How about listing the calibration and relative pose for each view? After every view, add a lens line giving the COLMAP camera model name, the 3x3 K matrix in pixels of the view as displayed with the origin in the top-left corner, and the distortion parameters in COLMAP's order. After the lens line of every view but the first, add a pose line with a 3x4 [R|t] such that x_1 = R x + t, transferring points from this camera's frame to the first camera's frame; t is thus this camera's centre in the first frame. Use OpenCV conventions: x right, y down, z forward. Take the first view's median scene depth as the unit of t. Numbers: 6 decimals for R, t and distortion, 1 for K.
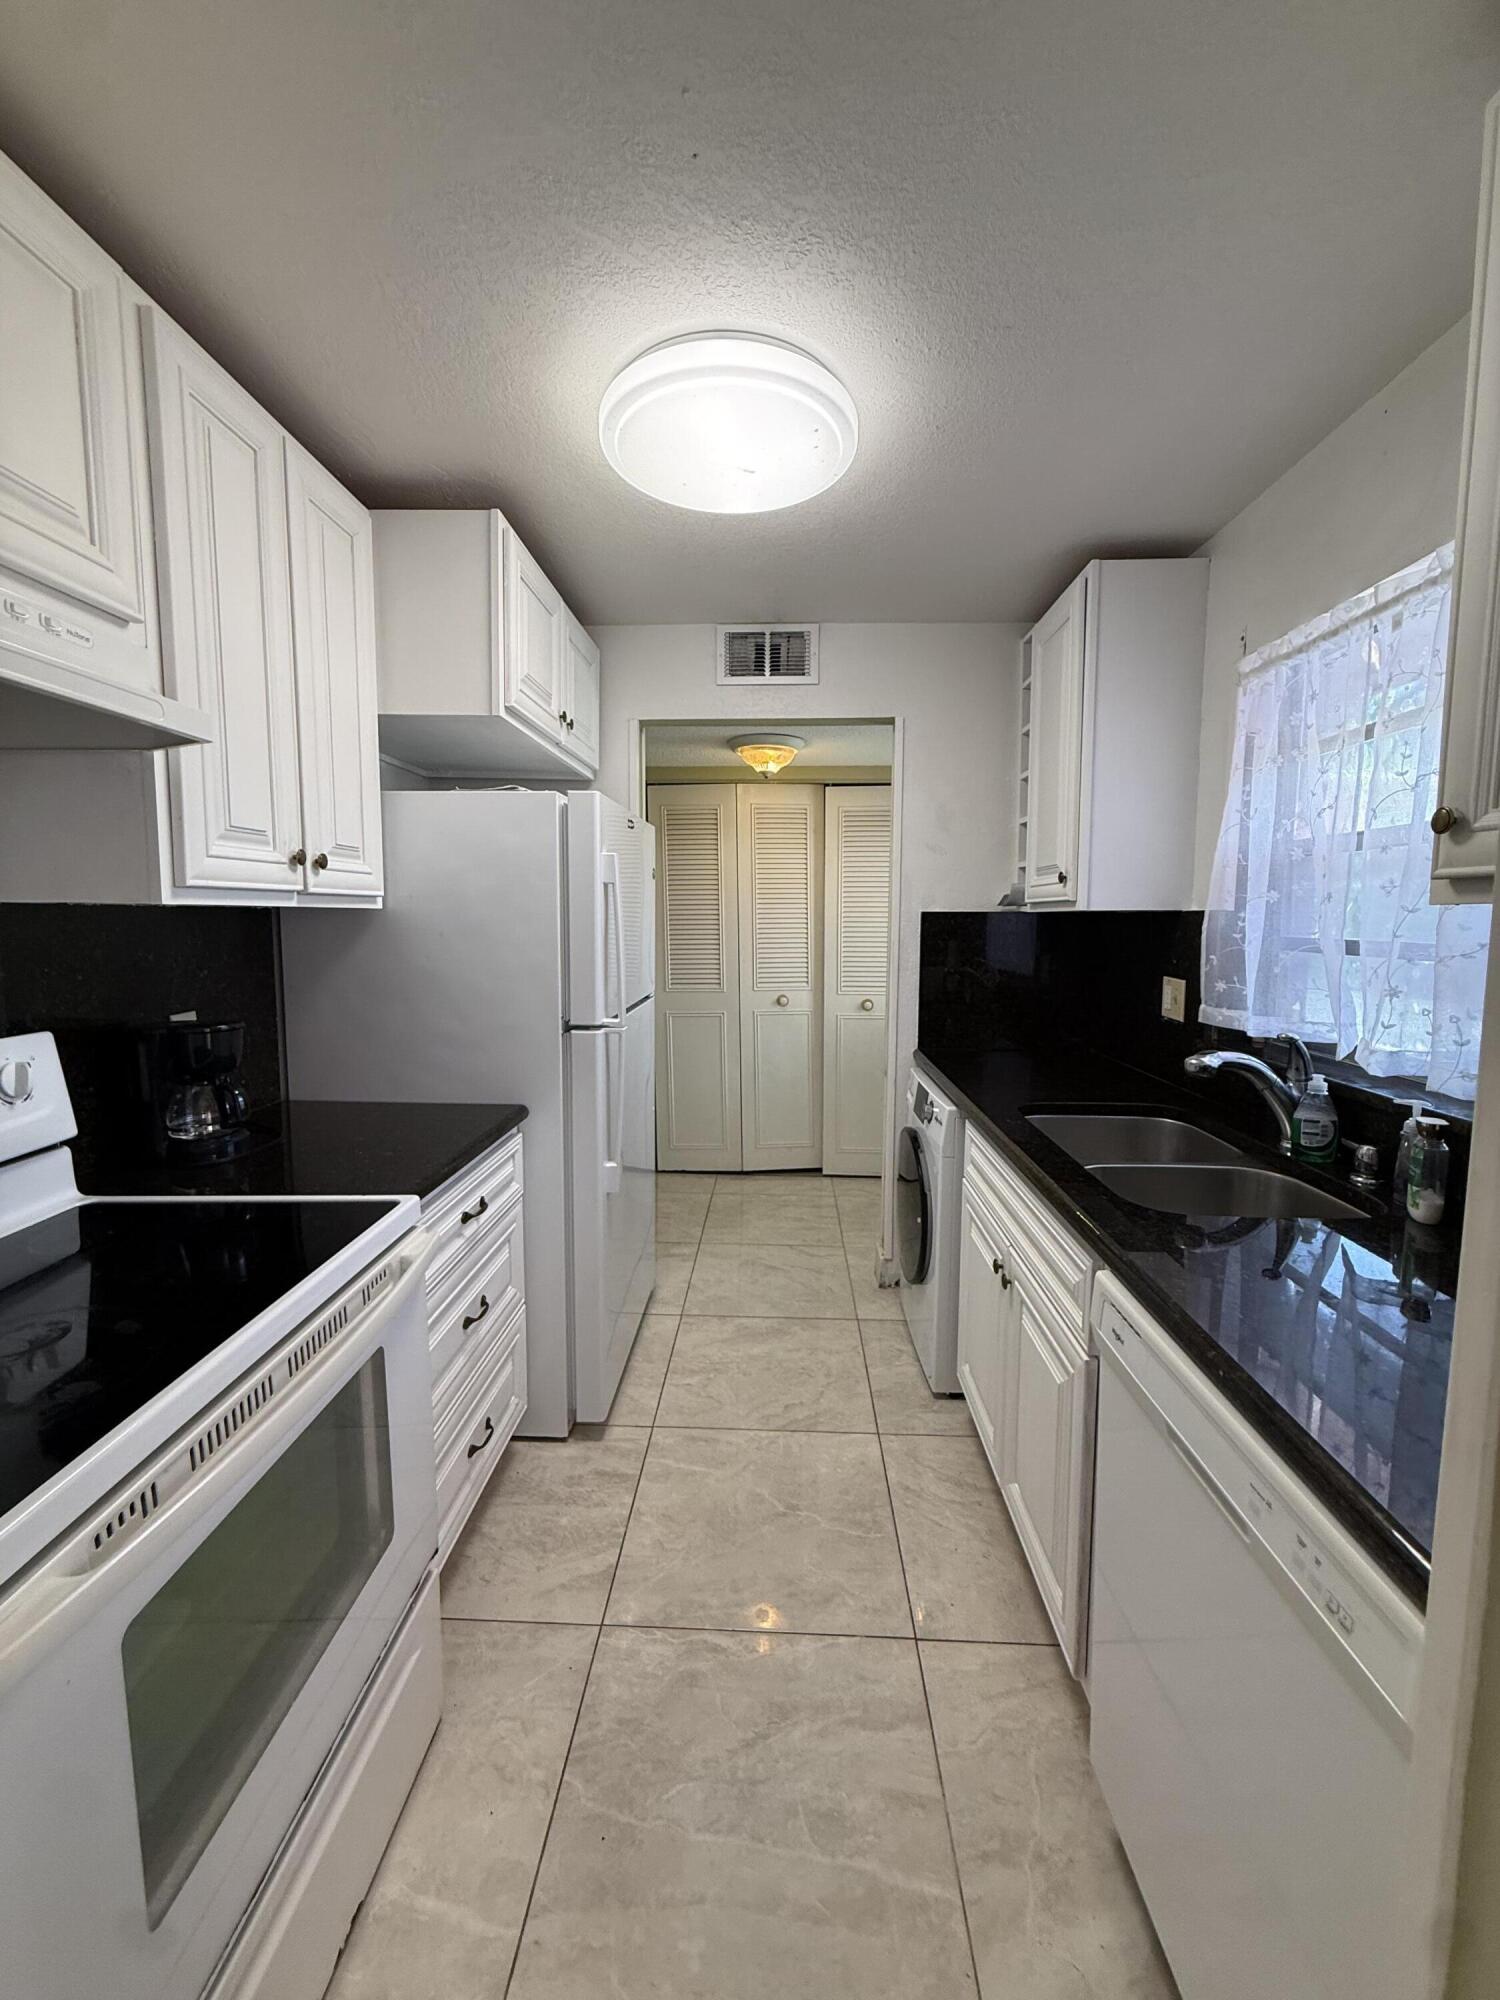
lens RADIAL K [[799.8, 0, 753.3], [0, 799.8, 993.7], [0, 0, 1]] dist [0.001210, -0.000695]
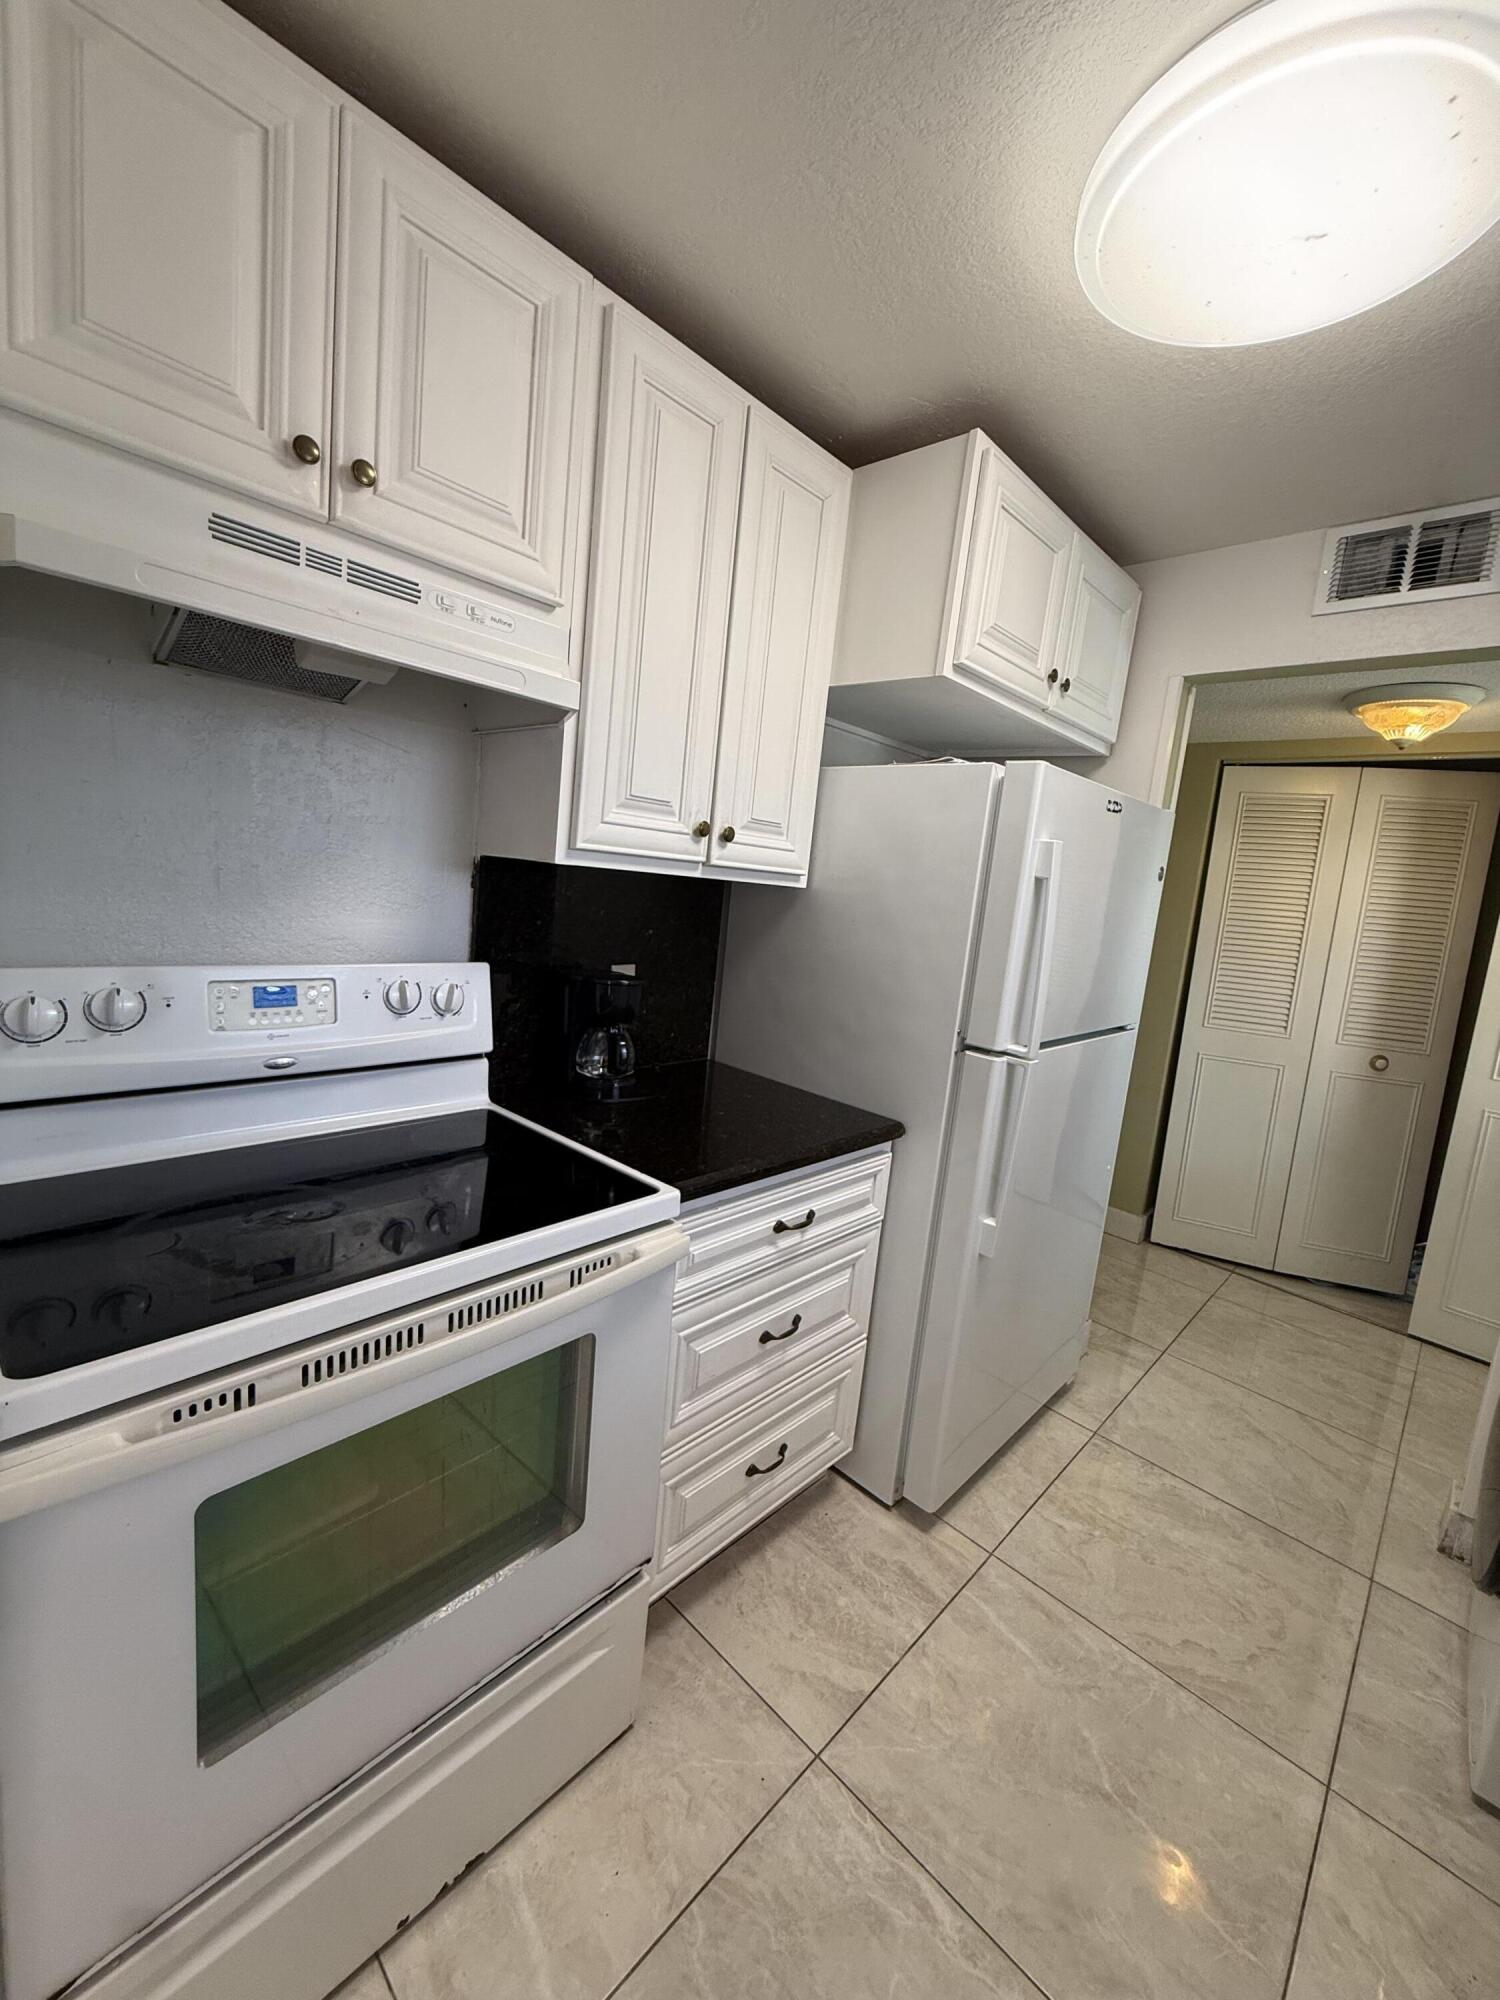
lens RADIAL K [[799.8, 0, 747.0], [0, 799.8, 993.6], [0, 0, 1]] dist [0.001210, -0.000695]
pose [[0.745971, 0.159811, -0.646520, 0.141229], [-0.157232, 0.985600, 0.062208, -0.030245], [0.647152, 0.055248, 0.760357, 0.229536]]
